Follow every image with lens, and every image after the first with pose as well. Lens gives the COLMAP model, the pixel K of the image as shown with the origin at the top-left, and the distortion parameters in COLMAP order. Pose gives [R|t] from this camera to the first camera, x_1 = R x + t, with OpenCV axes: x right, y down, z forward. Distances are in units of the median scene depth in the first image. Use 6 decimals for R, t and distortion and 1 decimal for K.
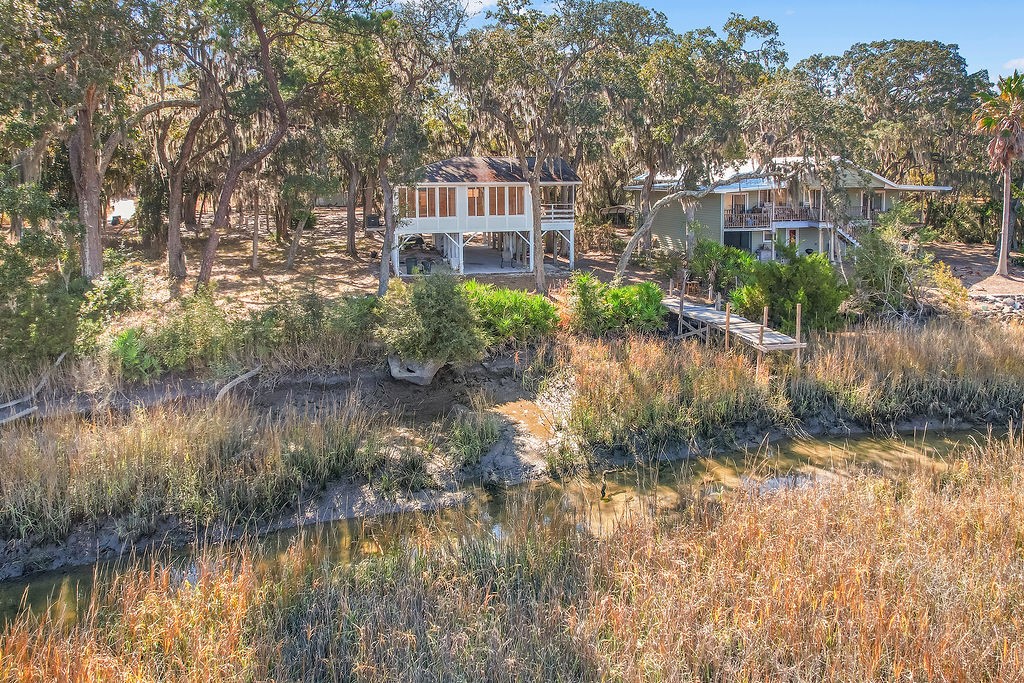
lens RADIAL K [[673.7, 0, 527.8], [0, 673.7, 244.4], [0, 0, 1]] dist [-0.052426, 0.035643]
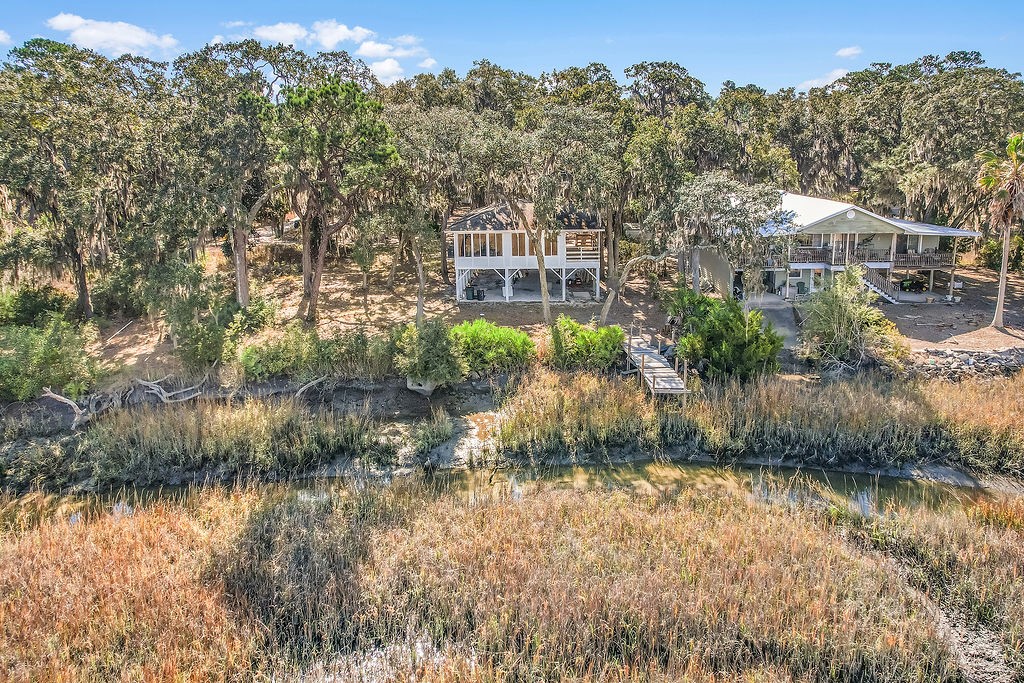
lens RADIAL K [[673.7, 0, 512.8], [0, 673.7, 286.1], [0, 0, 1]] dist [-0.052426, 0.035643]
pose [[0.959742, 0.041542, -0.277793, 0.390491], [-0.014103, 0.994882, 0.100053, -0.165143], [0.280528, -0.092108, 0.955416, -0.310904]]
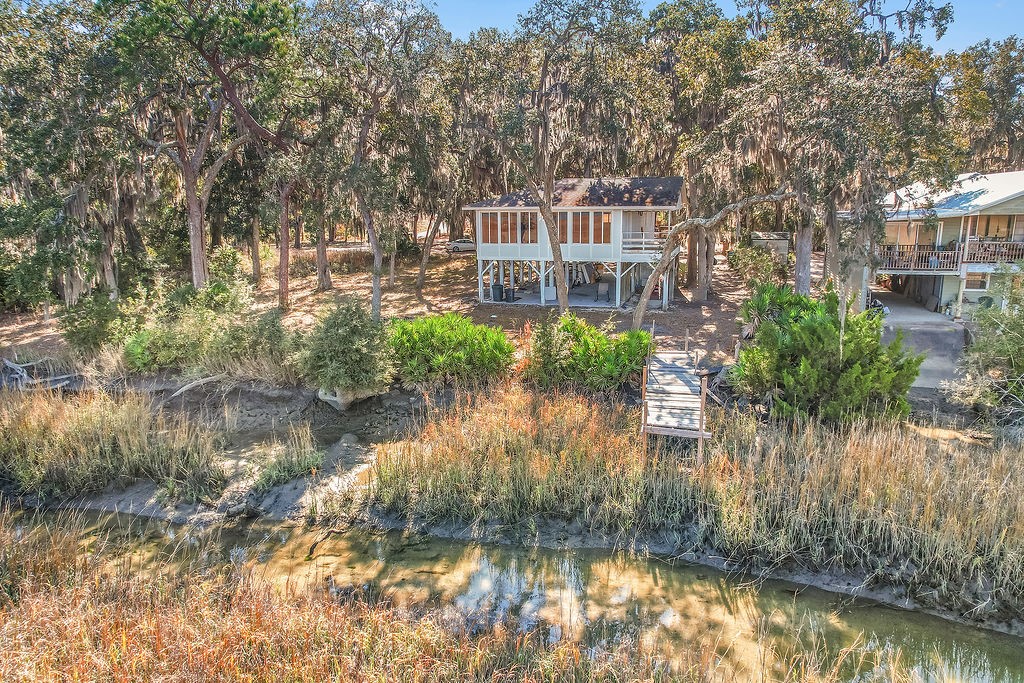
lens RADIAL K [[673.7, 0, 534.0], [0, 673.7, 341.7], [0, 0, 1]] dist [-0.052426, 0.035643]
pose [[0.866825, 0.098515, -0.488783, 0.530843], [-0.044990, 0.991742, 0.120100, -0.026037], [0.496578, -0.082116, 0.864099, 0.251654]]
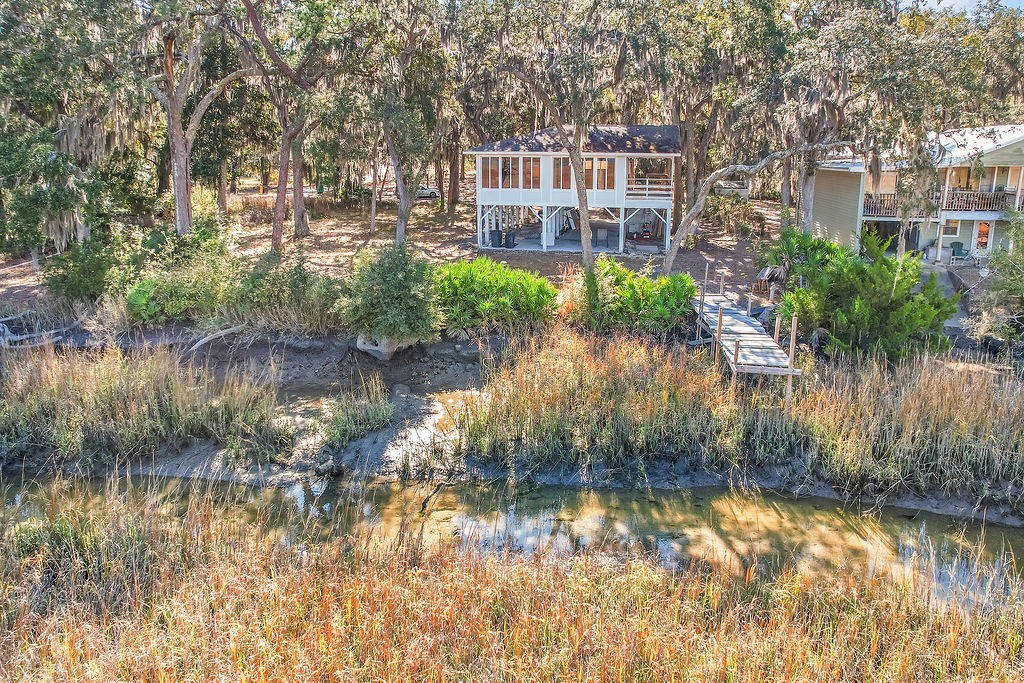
lens RADIAL K [[673.7, 0, 544.7], [0, 673.7, 287.3], [0, 0, 1]] dist [-0.052426, 0.035643]
pose [[0.928167, 0.086540, -0.361962, 0.367432], [-0.049795, 0.992721, 0.109657, -0.012331], [0.368817, -0.083756, 0.925721, 0.177152]]
